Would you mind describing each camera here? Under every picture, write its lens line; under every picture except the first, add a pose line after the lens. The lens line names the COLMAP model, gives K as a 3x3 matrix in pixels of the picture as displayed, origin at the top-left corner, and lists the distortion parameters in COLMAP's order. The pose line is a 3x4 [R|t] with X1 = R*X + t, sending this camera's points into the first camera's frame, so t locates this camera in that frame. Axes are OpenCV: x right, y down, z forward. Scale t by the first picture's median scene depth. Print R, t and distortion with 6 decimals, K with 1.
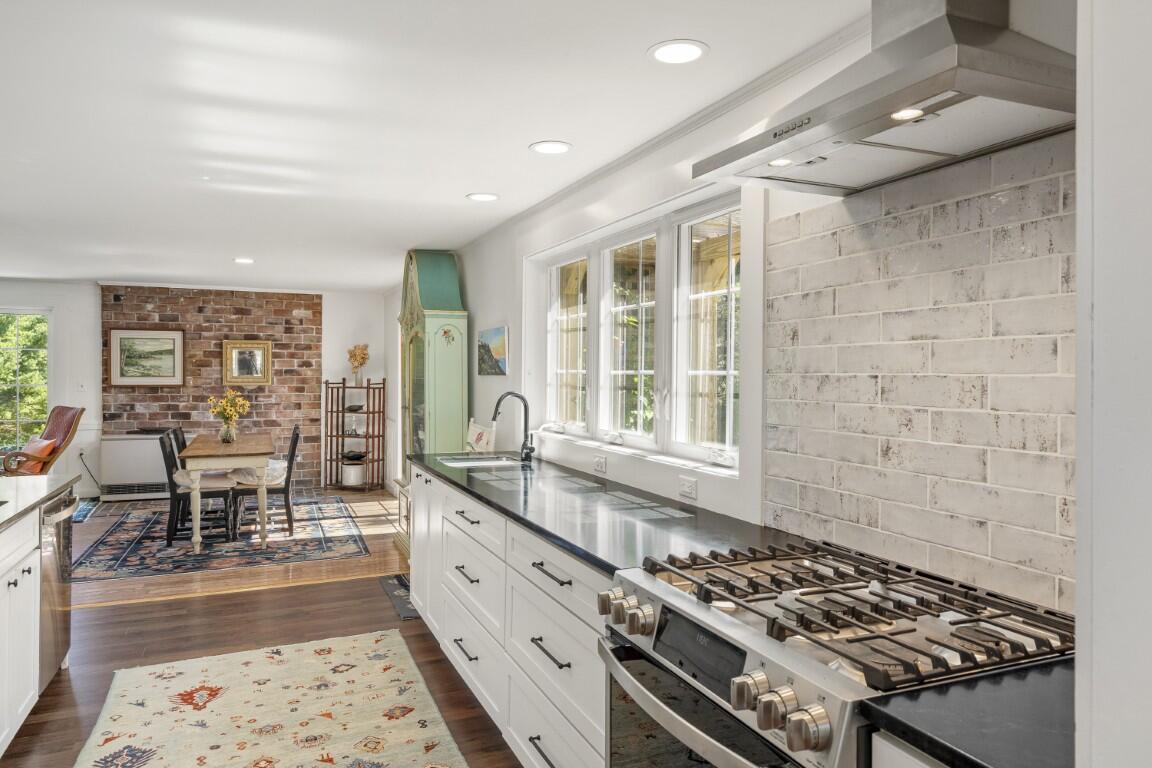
lens RADIAL K [[760.2, 0, 574.9], [0, 760.2, 367.4], [0, 0, 1]] dist [0.001800, 0.000665]
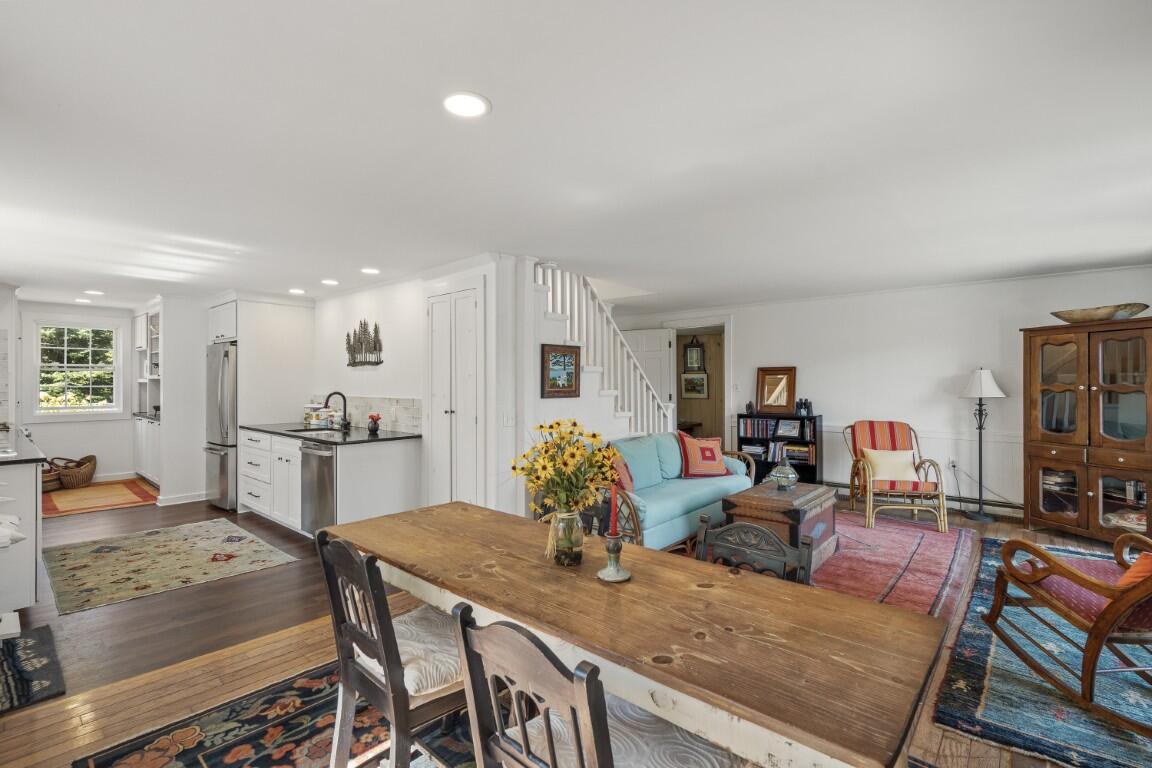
lens RADIAL K [[522.3, 0, 575.1], [0, 522.3, 378.9], [0, 0, 1]] dist [-0.004393, 0.000902]
pose [[-0.899019, -0.007013, -0.437854, -0.769845], [-0.001720, 0.999921, -0.012483, 0.030523], [0.437907, -0.010469, -0.898959, 2.715952]]
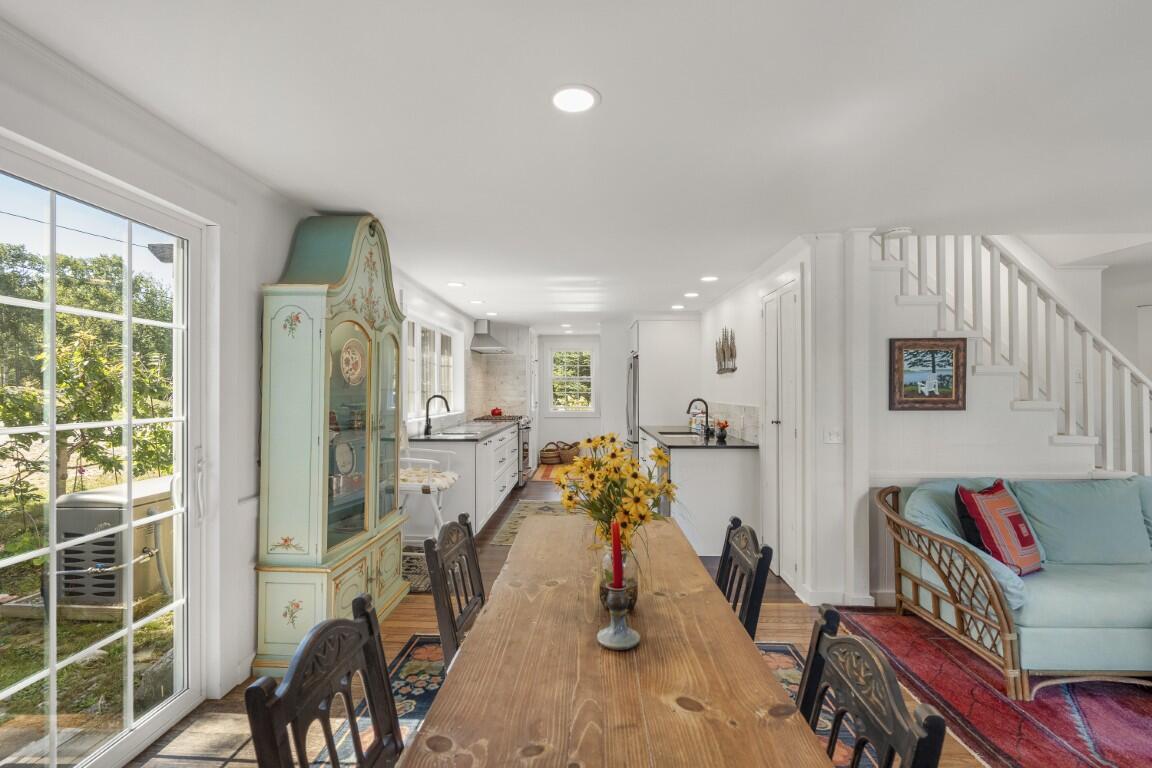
lens RADIAL K [[521.7, 0, 576.0], [0, 521.7, 384.0], [0, 0, 1]] dist [-0.009697, 0.005950]
pose [[-0.911678, 0.000983, 0.410903, -1.163813], [-0.004638, 0.999909, -0.012682, 0.028569], [-0.410878, -0.013467, -0.911591, 2.645617]]
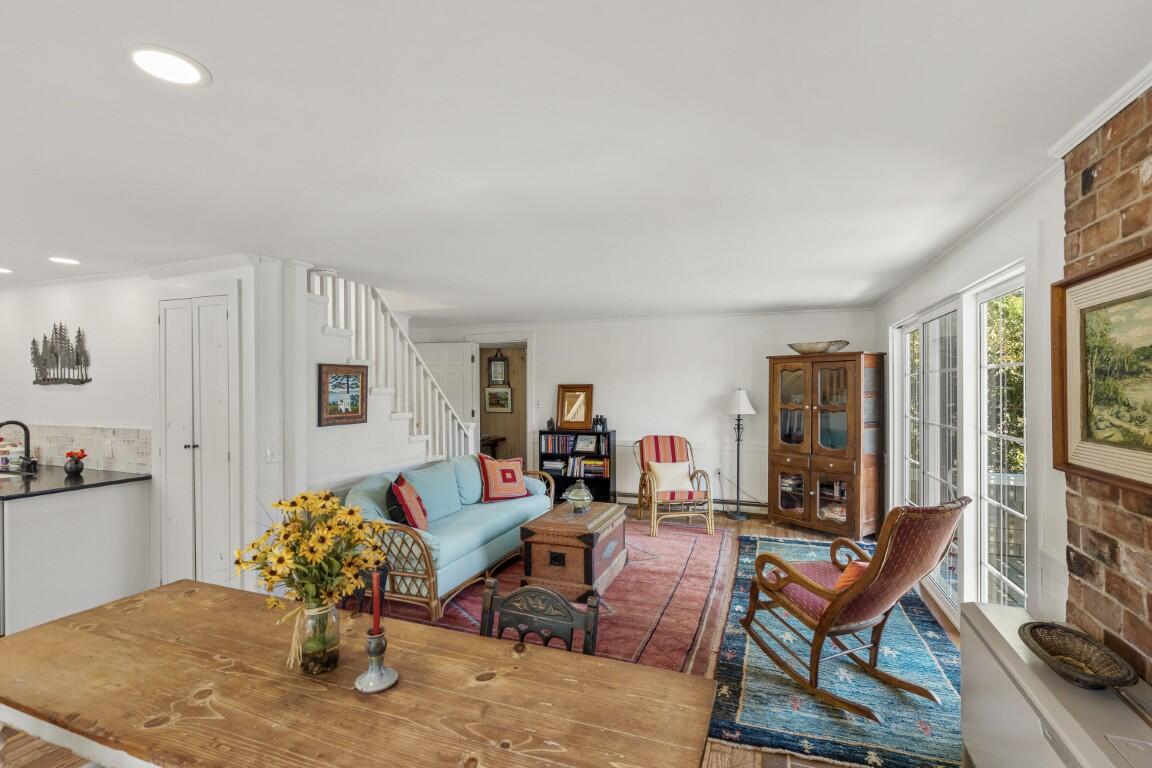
lens RADIAL K [[523.5, 0, 576.9], [0, 523.5, 391.1], [0, 0, 1]] dist [-0.017026, 0.010343]
pose [[-0.683757, -0.000282, -0.729710, -0.832915], [-0.000703, 1.000000, 0.000272, -0.018347], [0.729710, 0.000699, -0.683757, 2.676773]]
